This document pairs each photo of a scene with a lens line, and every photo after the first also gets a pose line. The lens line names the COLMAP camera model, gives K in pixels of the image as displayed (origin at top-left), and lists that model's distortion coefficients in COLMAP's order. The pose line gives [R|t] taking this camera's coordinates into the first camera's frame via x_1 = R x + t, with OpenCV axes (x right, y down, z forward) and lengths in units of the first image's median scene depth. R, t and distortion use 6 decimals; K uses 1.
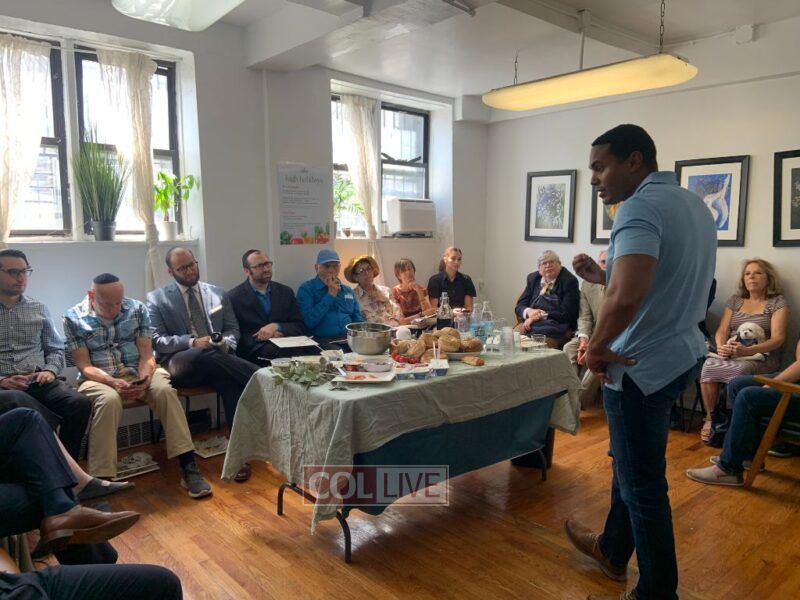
lens RADIAL K [[605.2, 0, 388.7], [0, 605.2, 299.7], [0, 0, 1]] dist [0.107033, -0.134257]
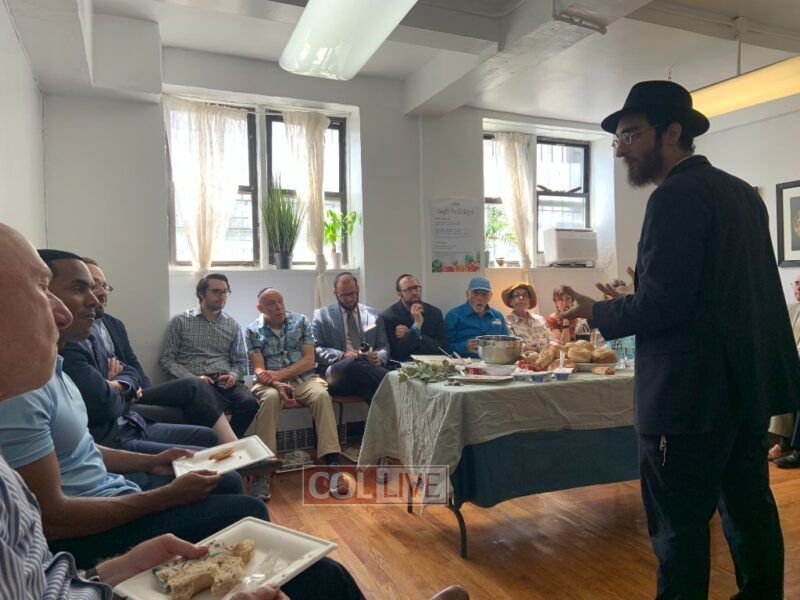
lens RADIAL K [[605.2, 0, 388.7], [0, 605.2, 299.7], [0, 0, 1]] dist [0.107033, -0.134257]
pose [[0.949581, -0.009566, -0.313375, 0.093322], [-0.020818, 0.995405, -0.093468, 0.066291], [0.312829, 0.095280, 0.945018, -0.030116]]
